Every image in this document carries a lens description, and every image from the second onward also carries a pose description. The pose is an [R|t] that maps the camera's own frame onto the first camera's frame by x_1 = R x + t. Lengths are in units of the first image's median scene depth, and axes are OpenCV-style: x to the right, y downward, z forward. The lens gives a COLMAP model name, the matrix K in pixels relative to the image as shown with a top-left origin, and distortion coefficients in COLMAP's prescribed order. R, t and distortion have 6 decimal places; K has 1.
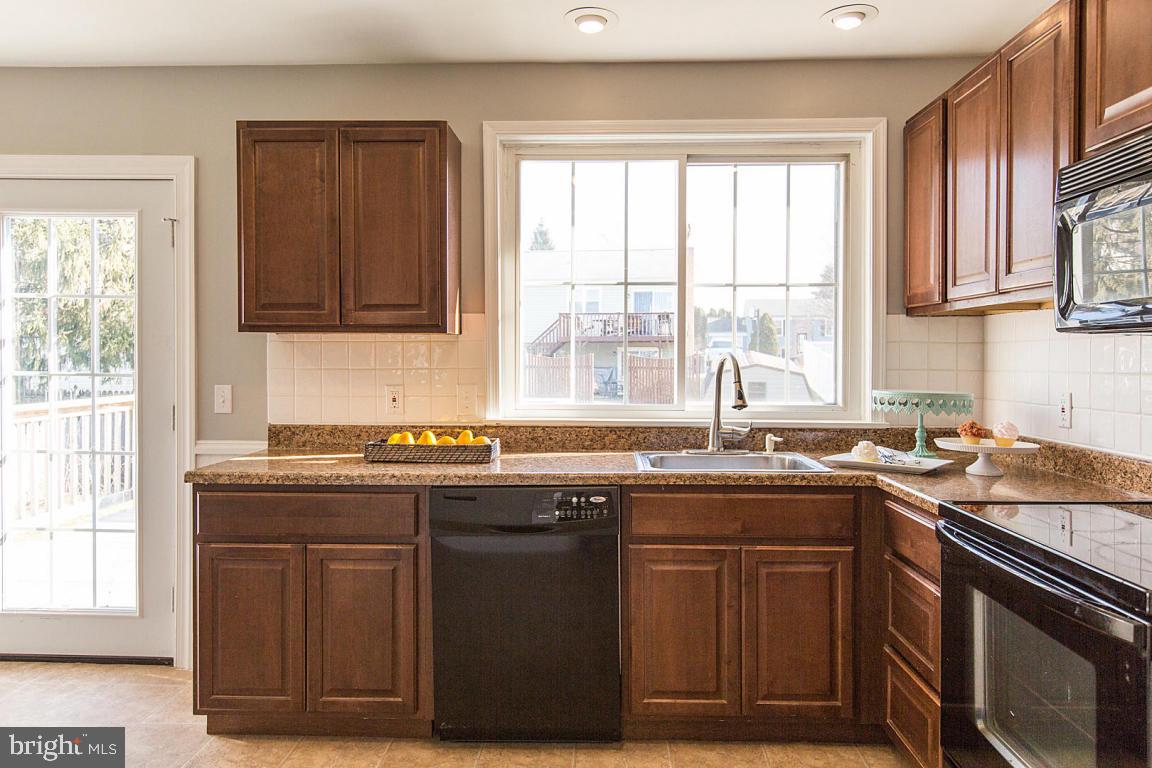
lens RADIAL K [[772.2, 0, 593.3], [0, 772.2, 366.1], [0, 0, 1]] dist [0.007494, -0.003457]
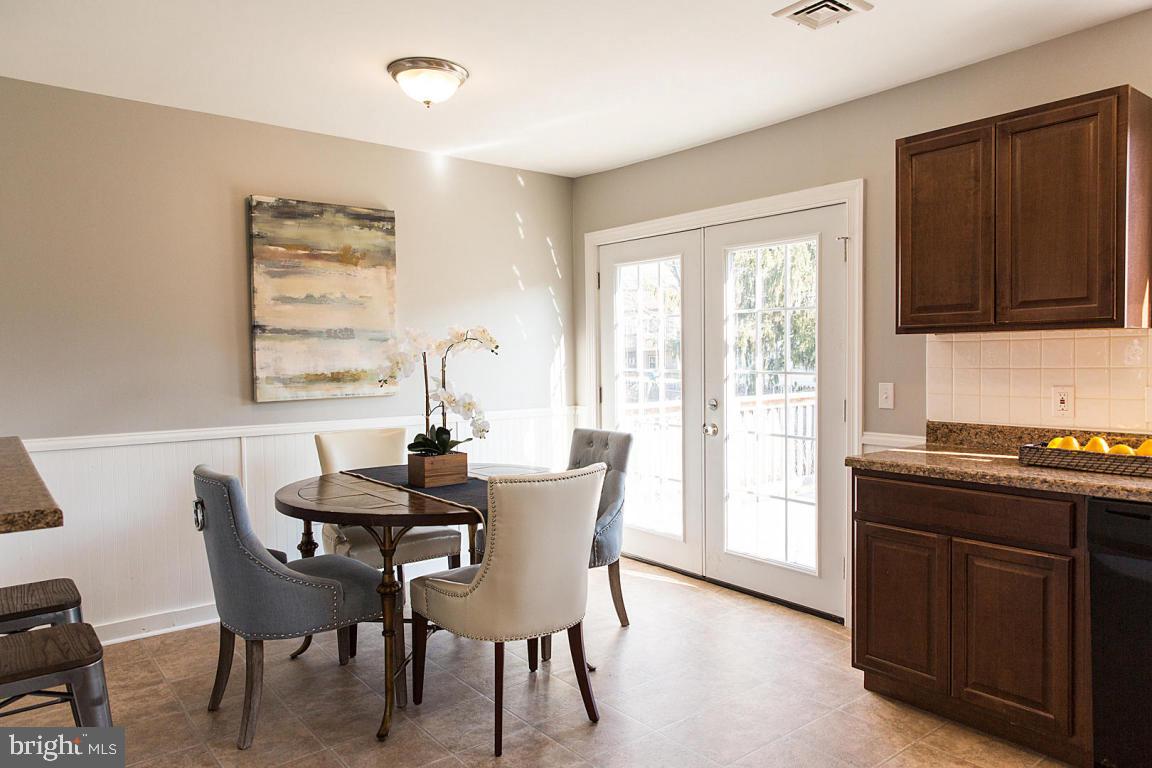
lens RADIAL K [[771.8, 0, 570.2], [0, 771.8, 383.4], [0, 0, 1]] dist [0.006310, 0.004762]
pose [[0.639019, 0.016444, -0.769015, 0.087651], [0.001695, 0.999739, 0.022787, -0.000516], [0.769189, -0.015865, 0.638824, -0.050707]]
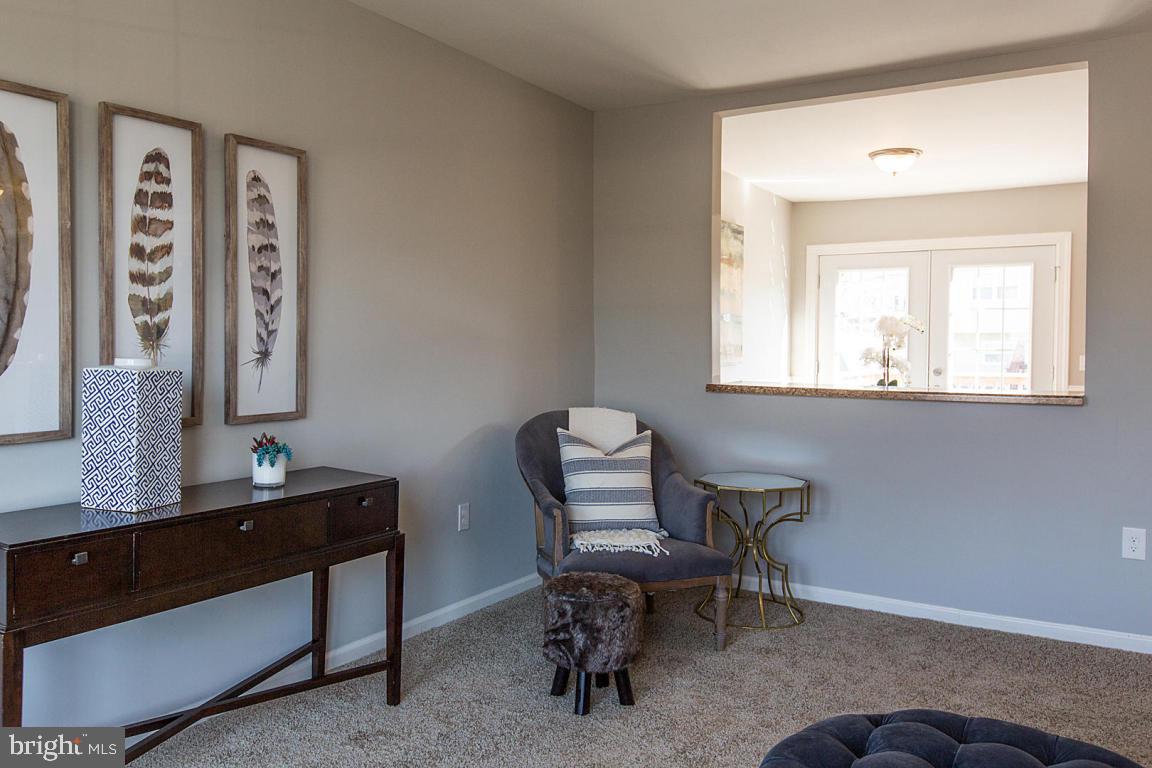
lens RADIAL K [[874.6, 0, 582.0], [0, 874.6, 367.3], [0, 0, 1]] dist [0.013181, -0.019880]
pose [[0.857465, 0.013061, -0.514377, -0.499569], [-0.009150, 0.999907, 0.010135, 0.048548], [0.514461, -0.003984, 0.857504, -1.602021]]
